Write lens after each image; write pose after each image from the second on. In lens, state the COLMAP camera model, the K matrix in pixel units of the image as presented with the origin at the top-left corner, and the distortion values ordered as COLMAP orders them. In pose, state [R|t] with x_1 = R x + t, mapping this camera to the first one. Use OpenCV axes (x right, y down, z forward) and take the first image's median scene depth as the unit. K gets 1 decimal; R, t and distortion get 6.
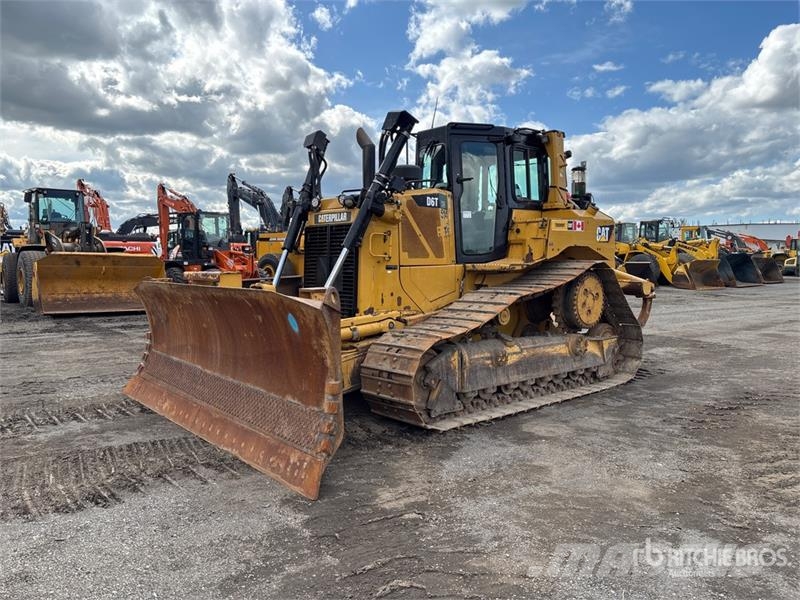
lens RADIAL K [[595.0, 0, 398.5], [0, 595.0, 294.7], [0, 0, 1]] dist [0.063790, -0.088936]
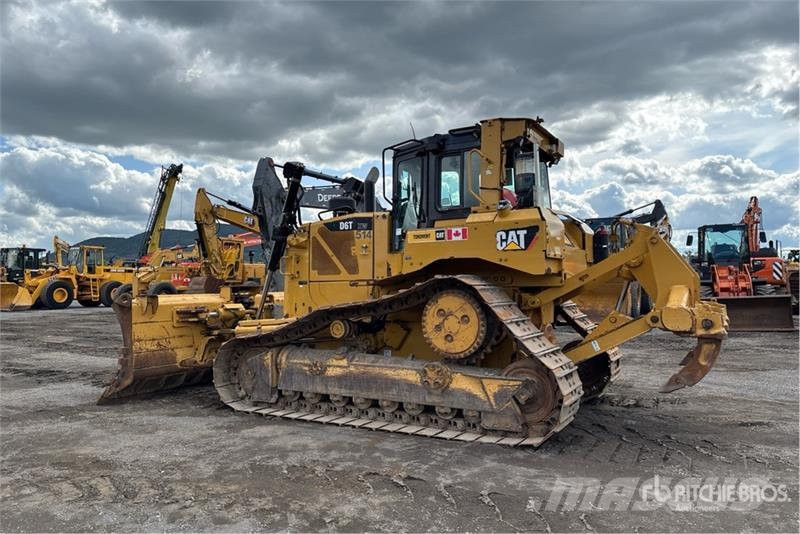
lens RADIAL K [[605.2, 0, 411.6], [0, 605.2, 267.2], [0, 0, 1]] dist [0.069985, -0.097754]
pose [[0.349519, -0.023735, -0.936629, 1.107024], [-0.045898, 0.998045, -0.042419, -0.031137], [0.935804, 0.057816, 0.347746, 0.673090]]
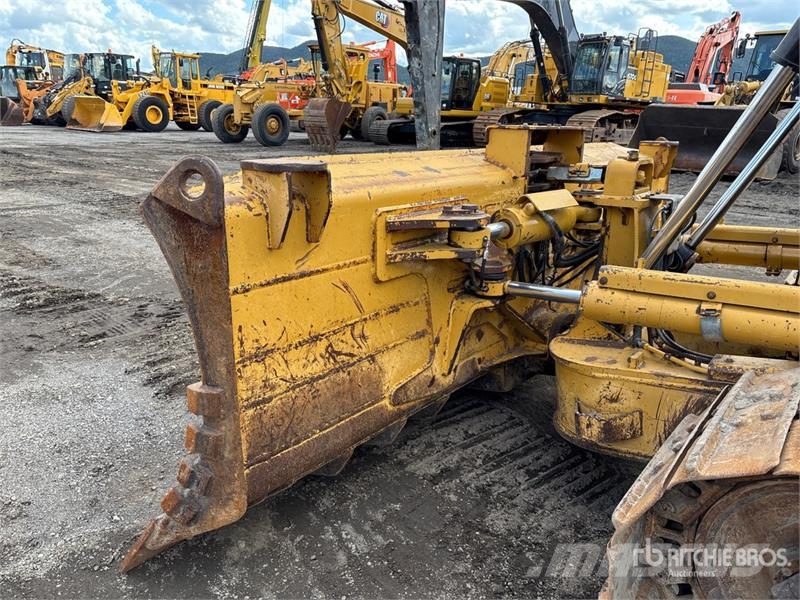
lens RADIAL K [[611.0, 0, 400.0], [0, 611.0, 300.0], [0, 0, 1]] dist [0.041921, -0.064065]
pose [[0.178545, 0.298210, -0.937653, 0.178826], [-0.086790, 0.954024, 0.286891, -0.028120], [0.980097, 0.030156, 0.196217, 0.611892]]
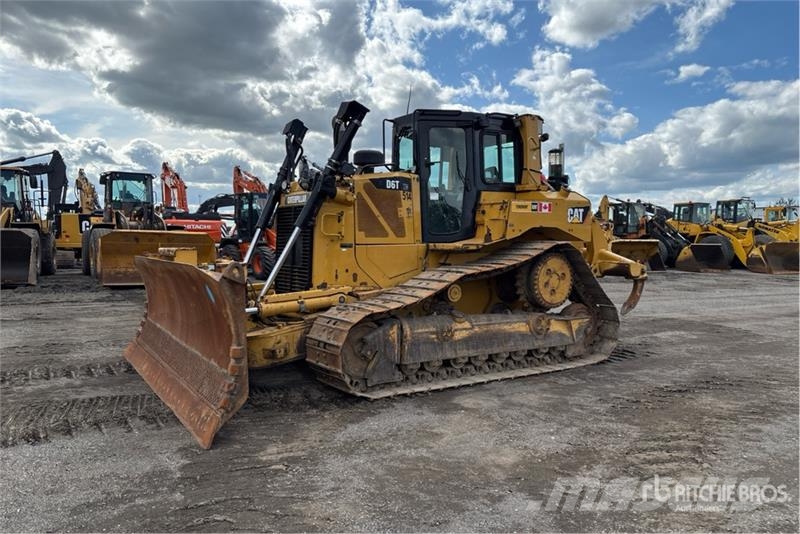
lens RADIAL K [[592.7, 0, 400.0], [0, 592.7, 267.0], [0, 0, 1]] dist [0.069419, -0.086710]
pose [[0.991027, 0.014623, -0.132858, 0.198666], [-0.016184, 0.999812, -0.010683, 0.001956], [0.132677, 0.012738, 0.991078, -0.041565]]
